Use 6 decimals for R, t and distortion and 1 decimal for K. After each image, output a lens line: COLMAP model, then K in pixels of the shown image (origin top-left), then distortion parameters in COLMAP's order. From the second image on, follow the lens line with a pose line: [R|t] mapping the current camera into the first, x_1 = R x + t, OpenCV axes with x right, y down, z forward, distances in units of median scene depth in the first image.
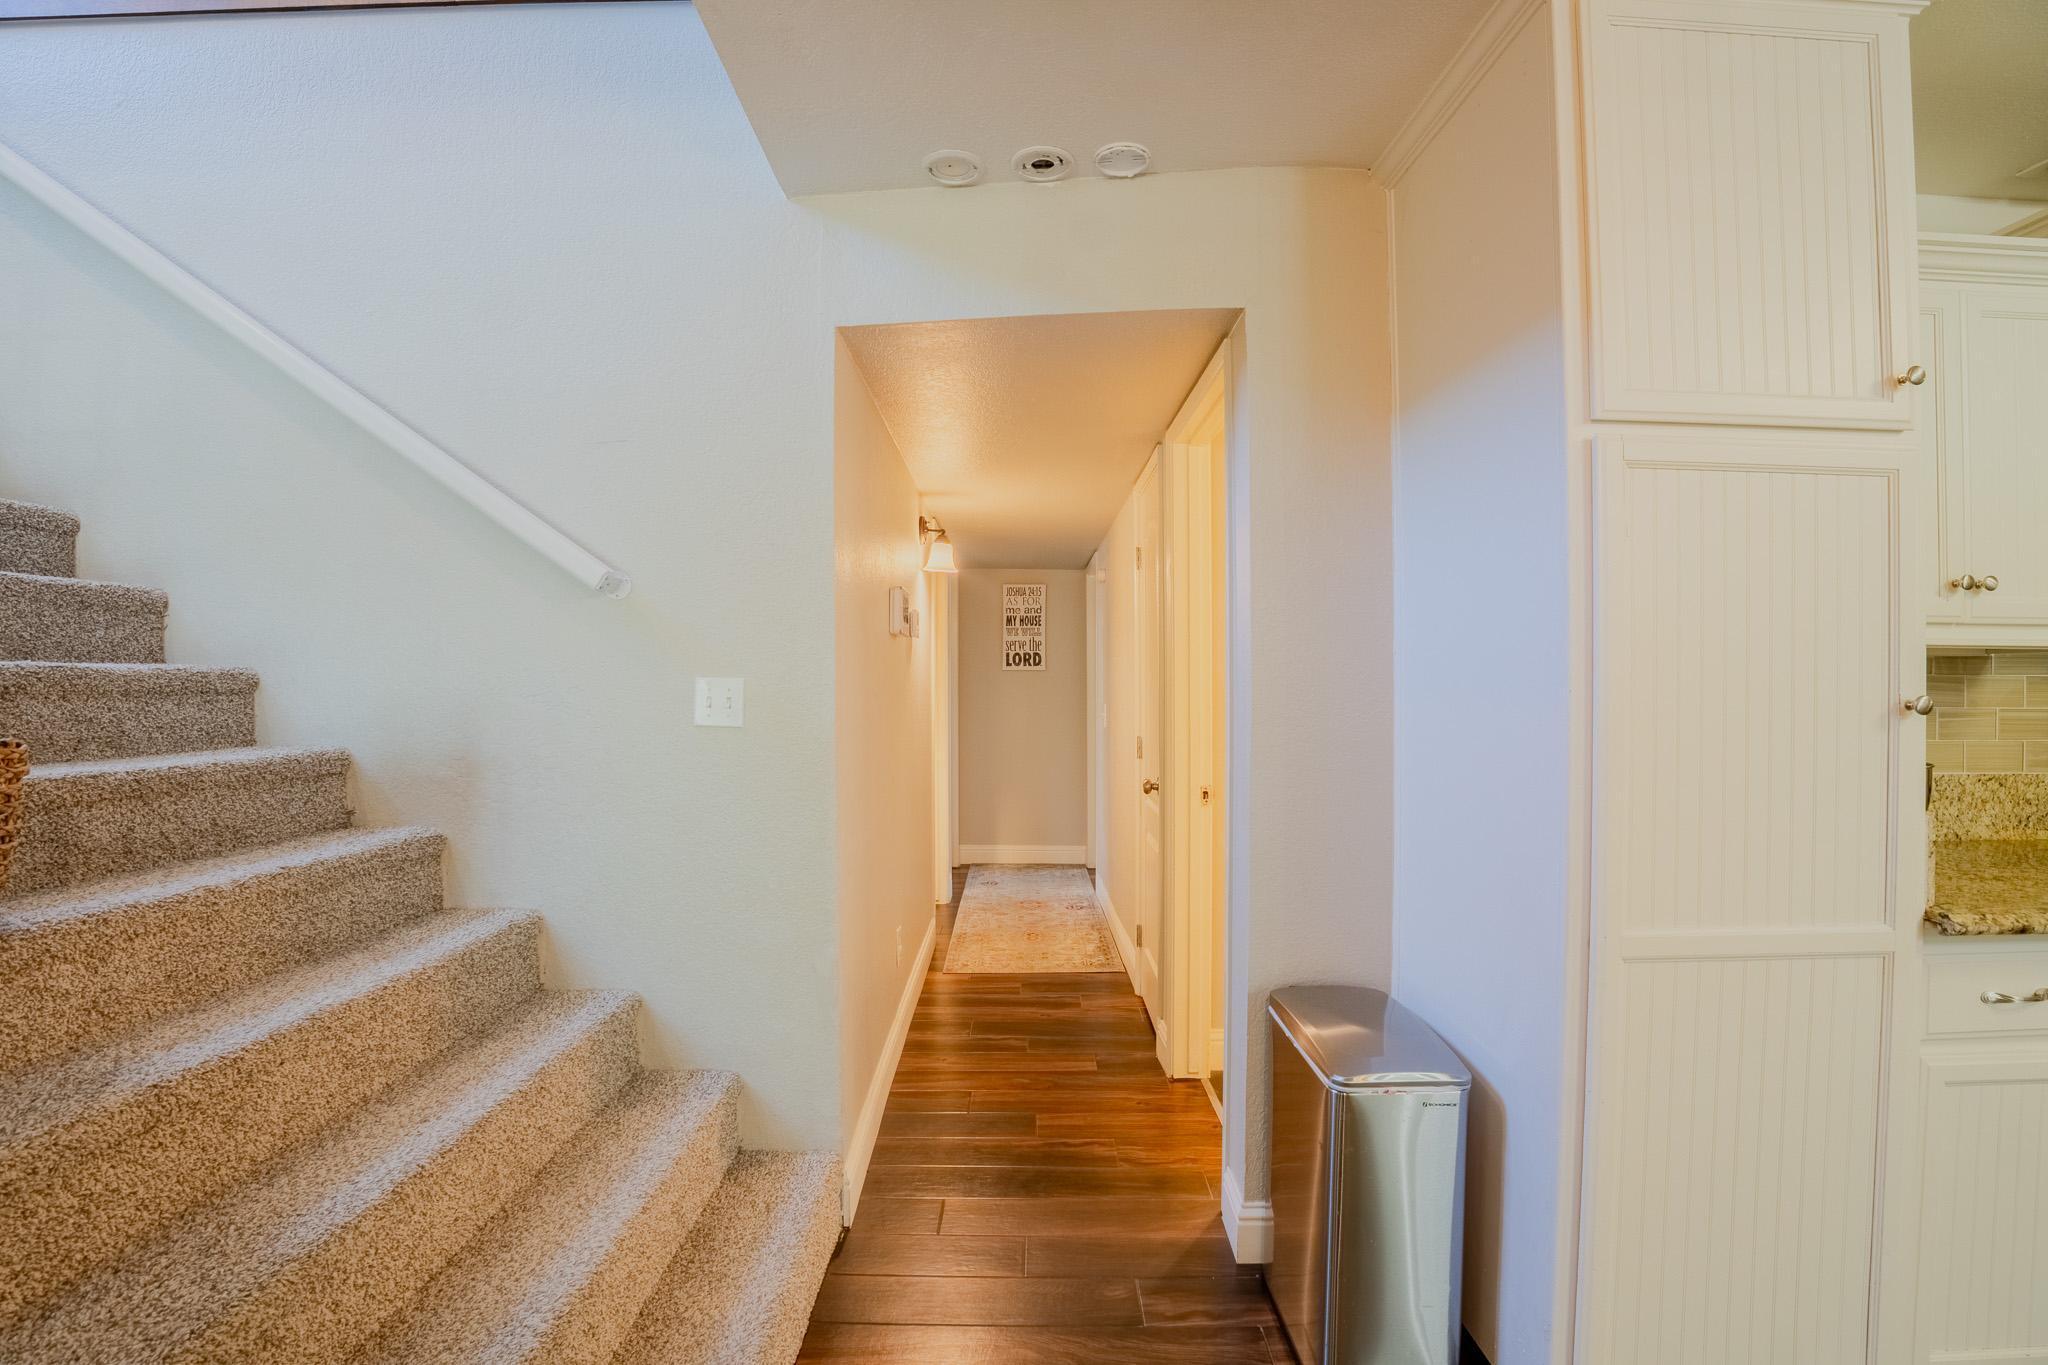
lens RADIAL K [[902.9, 0, 1034.3], [0, 902.9, 679.0], [0, 0, 1]] dist [-0.065243, 0.012936]
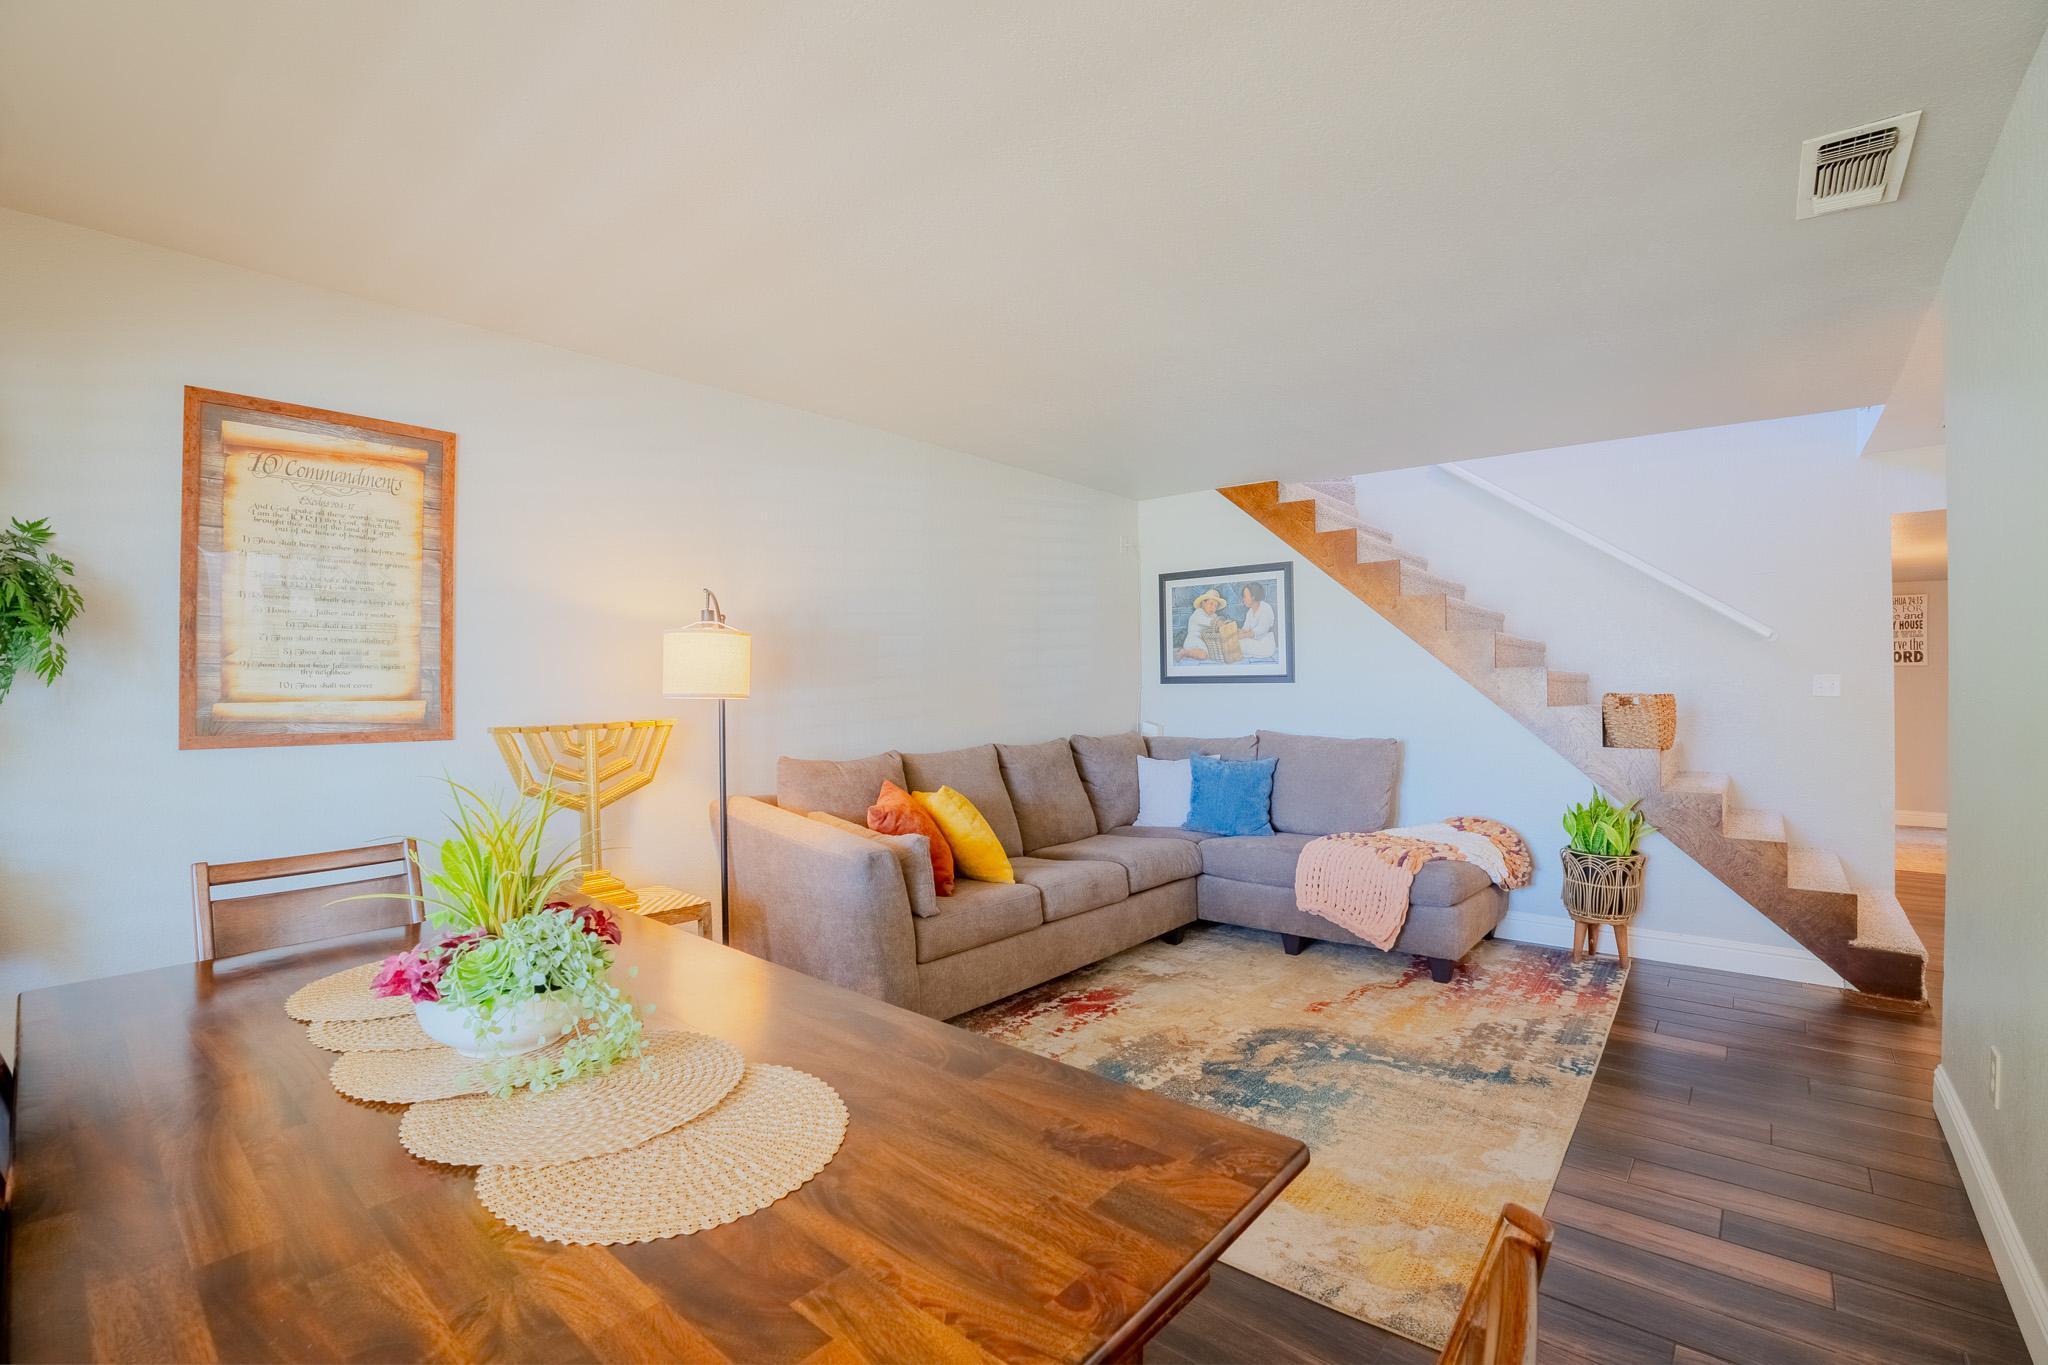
lens RADIAL K [[906.7, 0, 1026.7], [0, 906.7, 681.2], [0, 0, 1]] dist [-0.069505, 0.015453]
pose [[0.752442, -0.002509, -0.658653, -0.464299], [0.006816, 0.999969, 0.003977, -0.005920], [0.658623, -0.007482, 0.752436, -2.103344]]
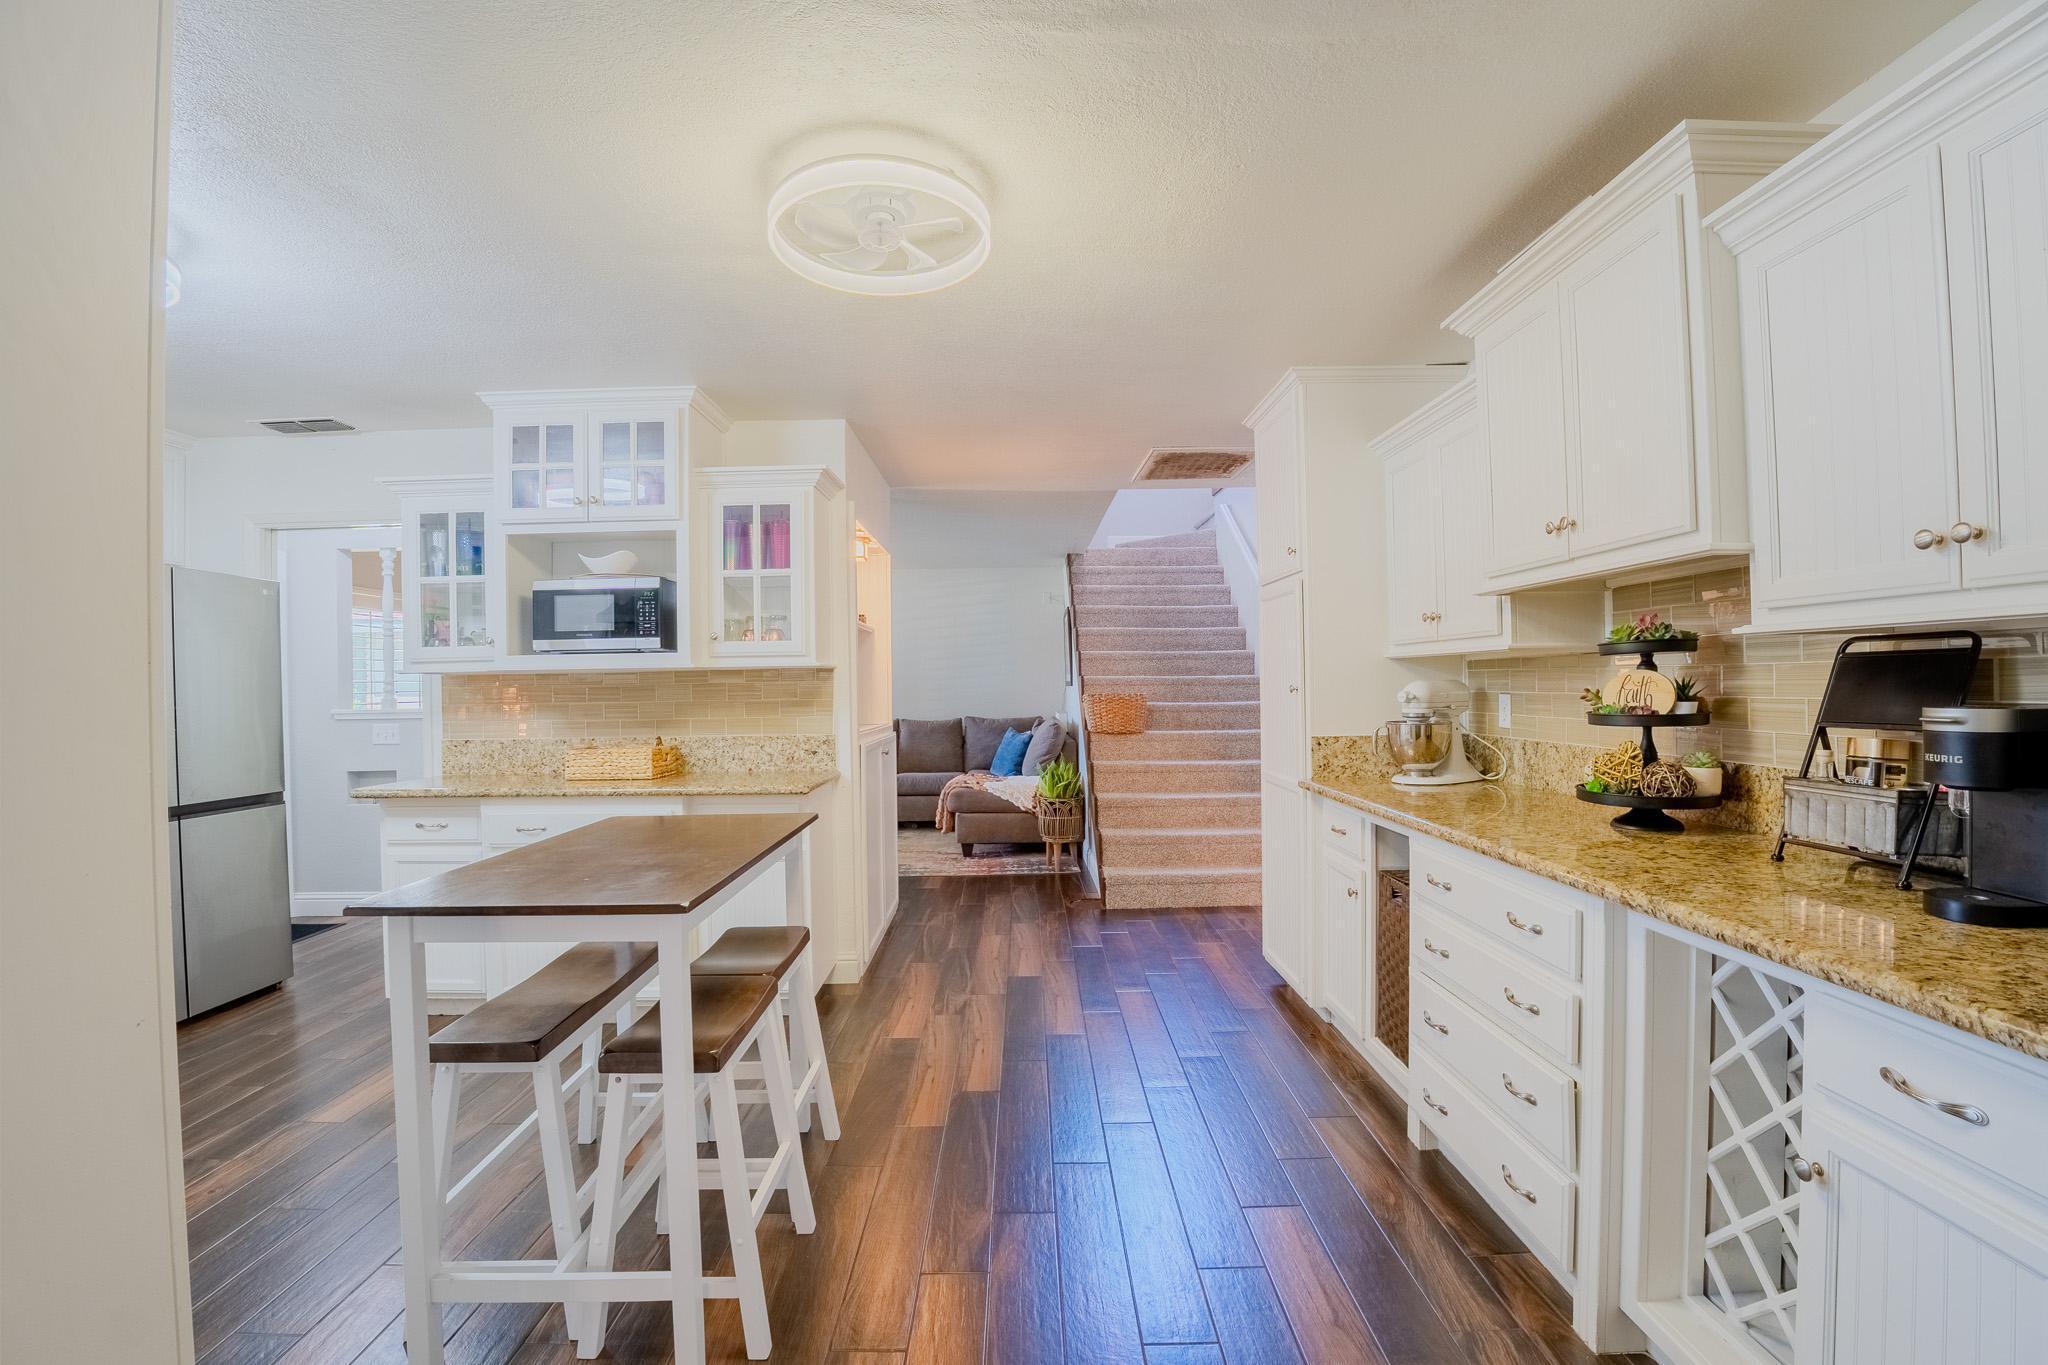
lens RADIAL K [[906.7, 0, 1026.7], [0, 906.7, 681.2], [0, 0, 1]] dist [-0.069505, 0.015453]
pose [[0.001995, -0.004811, -0.999986, 2.374712], [0.019893, 0.999791, -0.004770, 0.005313], [0.999800, -0.019884, 0.002090, 0.166208]]
